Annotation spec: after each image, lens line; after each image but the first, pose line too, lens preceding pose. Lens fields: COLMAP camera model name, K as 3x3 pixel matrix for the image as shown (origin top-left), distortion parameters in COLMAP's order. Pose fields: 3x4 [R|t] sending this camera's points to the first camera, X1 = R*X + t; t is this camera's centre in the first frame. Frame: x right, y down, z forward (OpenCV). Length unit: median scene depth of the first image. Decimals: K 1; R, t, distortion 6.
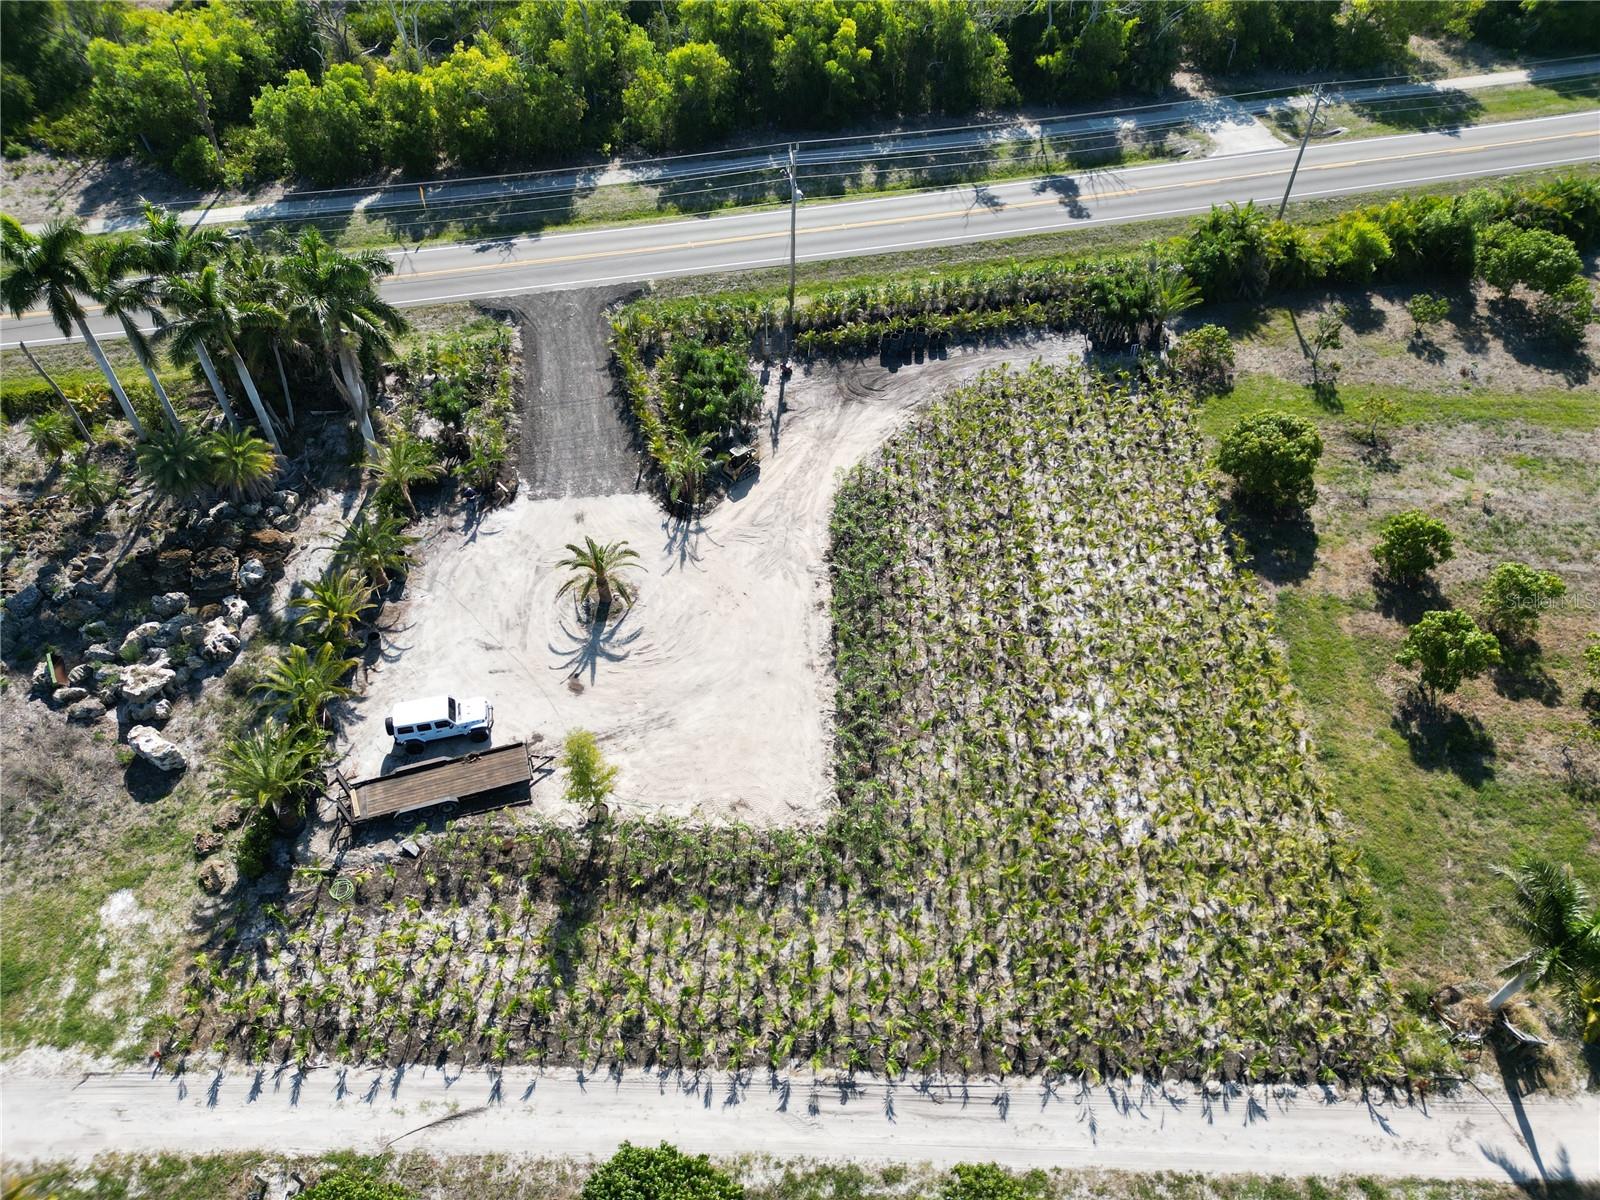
lens RADIAL K [[1121.3, 0, 801.8], [0, 1121.3, 600.7], [0, 0, 1]] dist [0.078070, -0.082581]
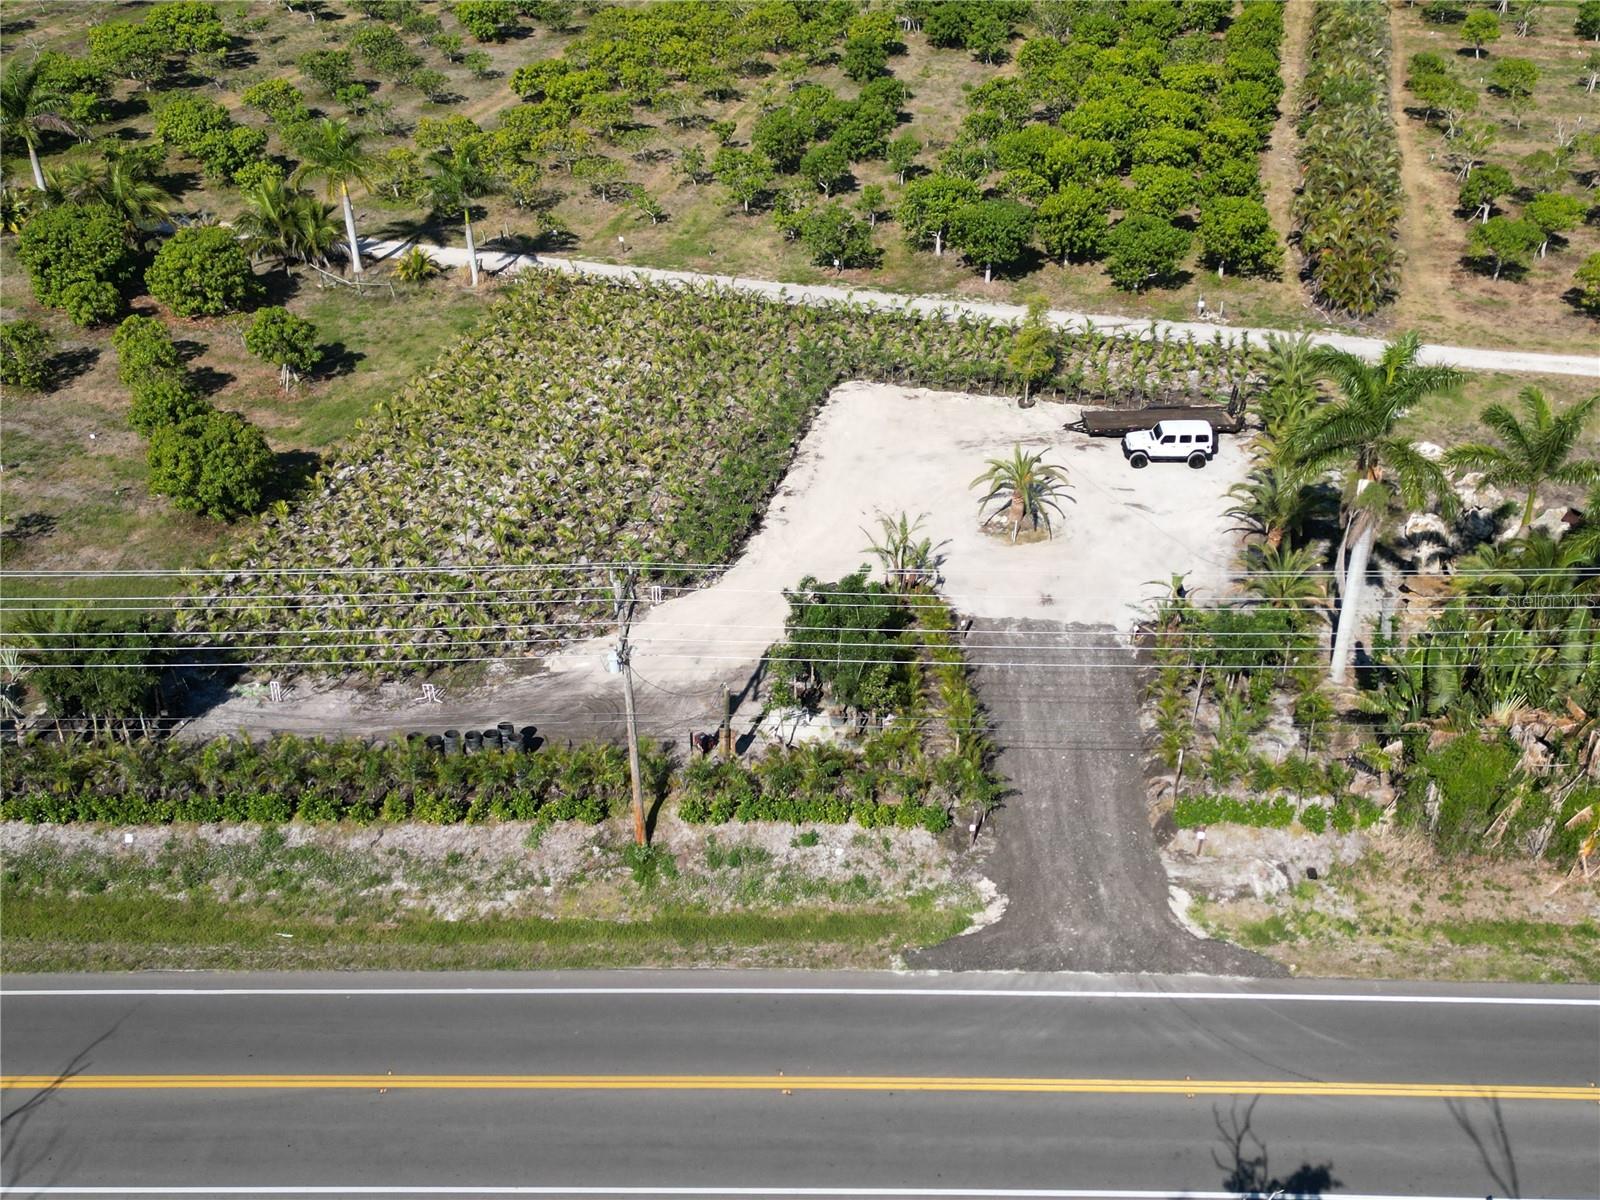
lens RADIAL K [[1606.5, 0, 800.0], [0, 1606.5, 600.0], [0, 0, 1]] dist [0.117020, -0.222304]
pose [[-0.968611, -0.145749, 0.201368, -0.254773], [0.171914, 0.192346, 0.966151, -1.177431], [-0.179548, 0.970443, -0.161252, 1.202443]]
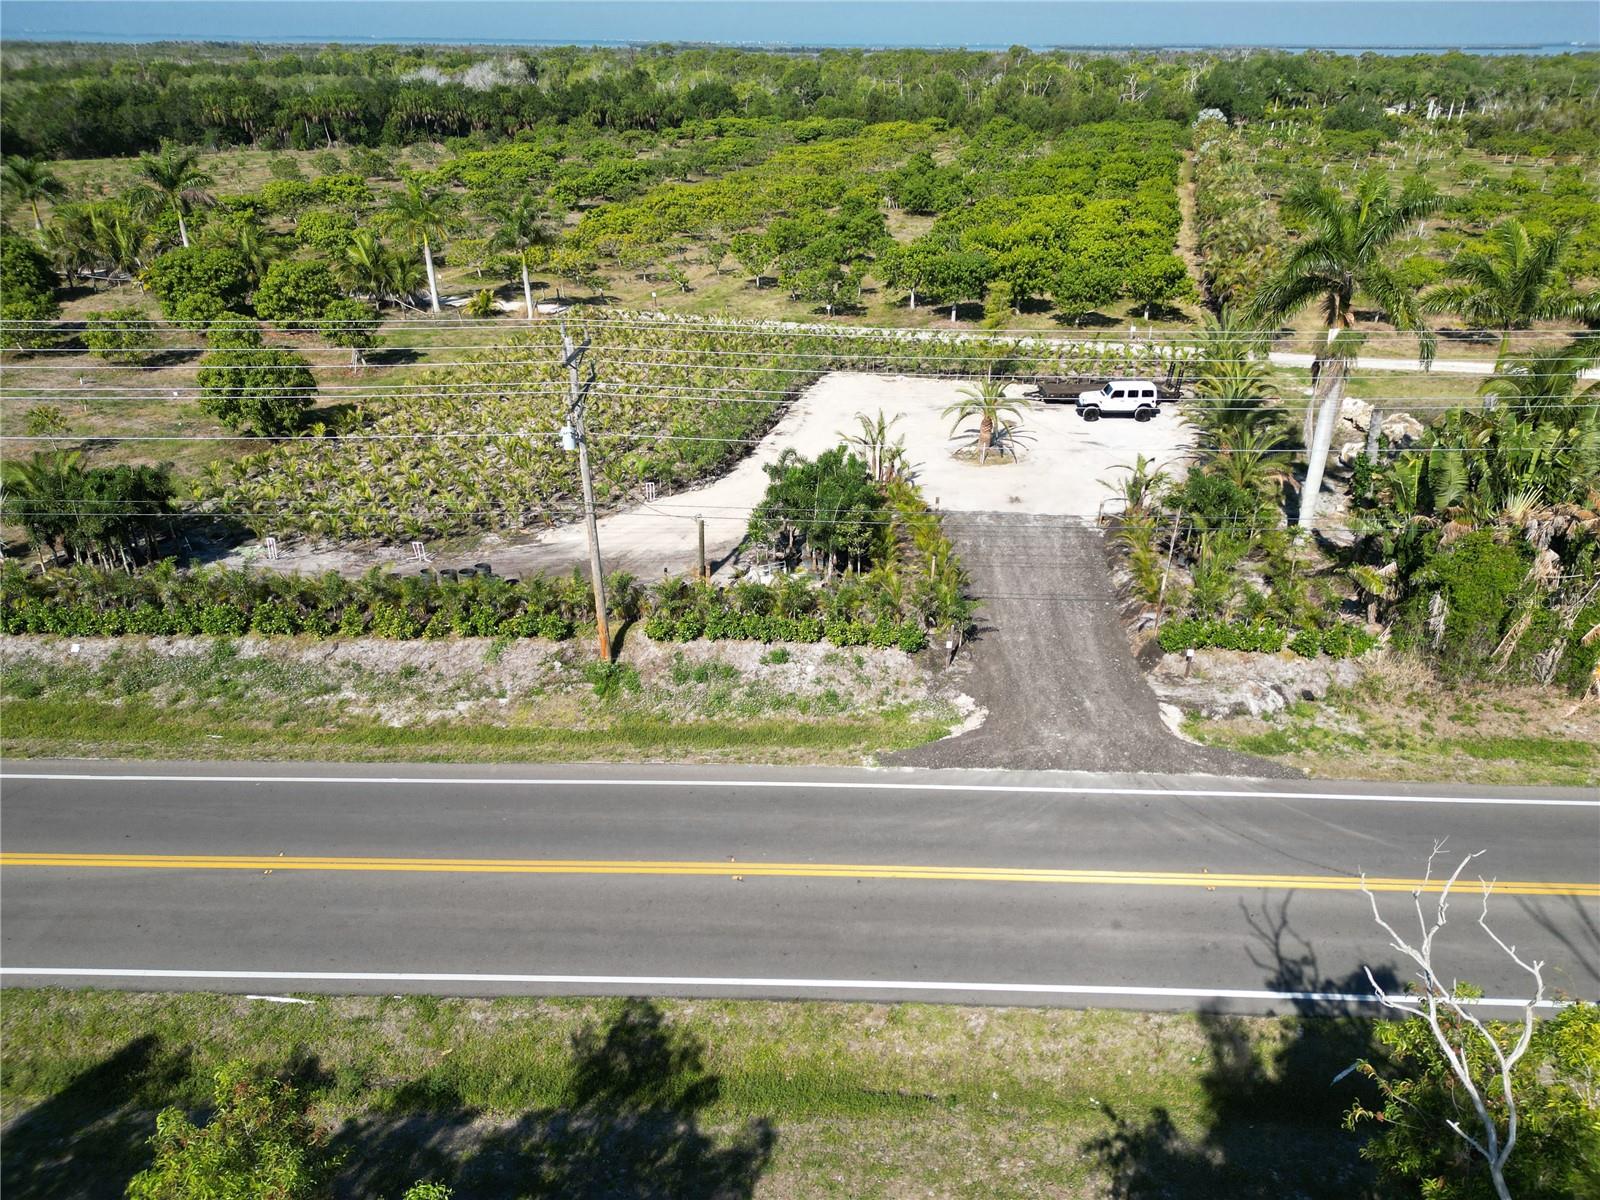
lens RADIAL K [[1121.3, 0, 801.8], [0, 1121.3, 600.7], [0, 0, 1]] dist [0.078070, -0.082581]
pose [[-0.964717, -0.133864, 0.226720, -0.242536], [0.179129, 0.297388, 0.937802, -0.859753], [-0.192962, 0.945326, -0.262917, 1.311660]]
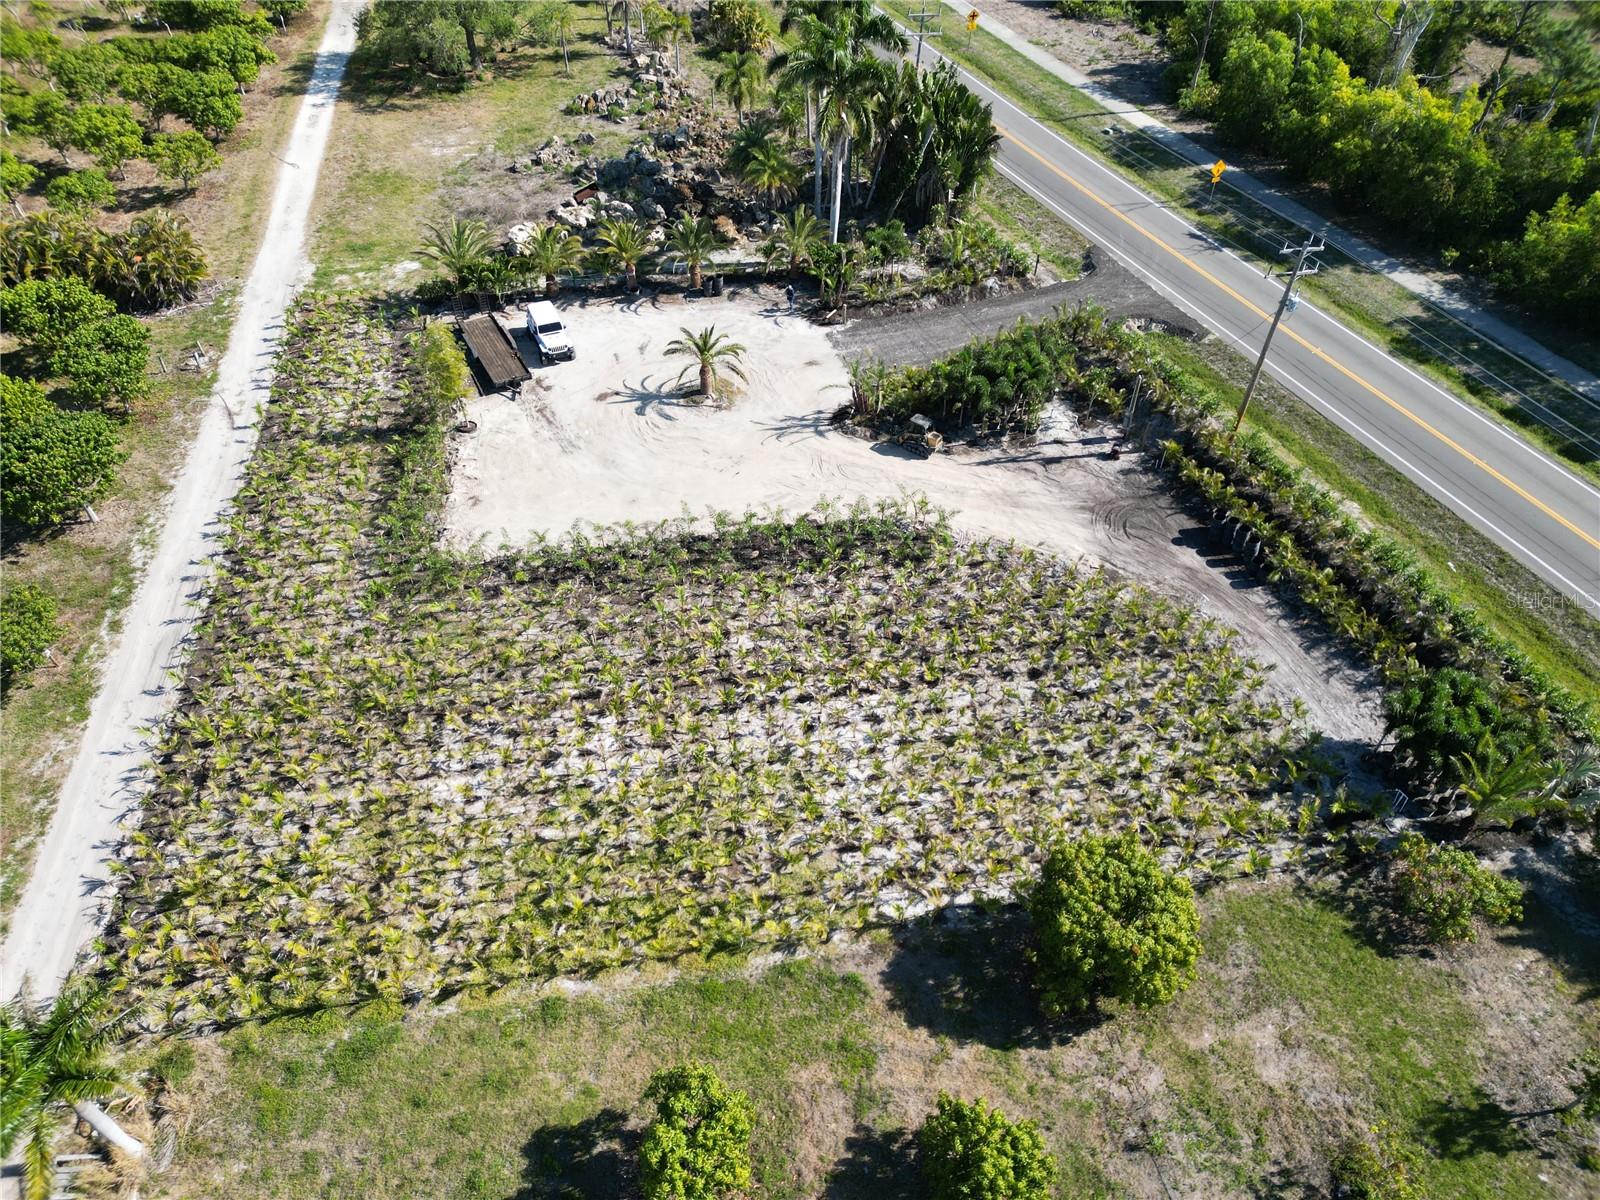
lens RADIAL K [[1121.3, 0, 801.8], [0, 1121.3, 600.7], [0, 0, 1]] dist [0.078070, -0.082581]
pose [[0.176603, 0.676976, -0.714503, 0.682628], [-0.724507, 0.580777, 0.371198, -0.321824], [0.666259, 0.452107, 0.593041, 0.476446]]
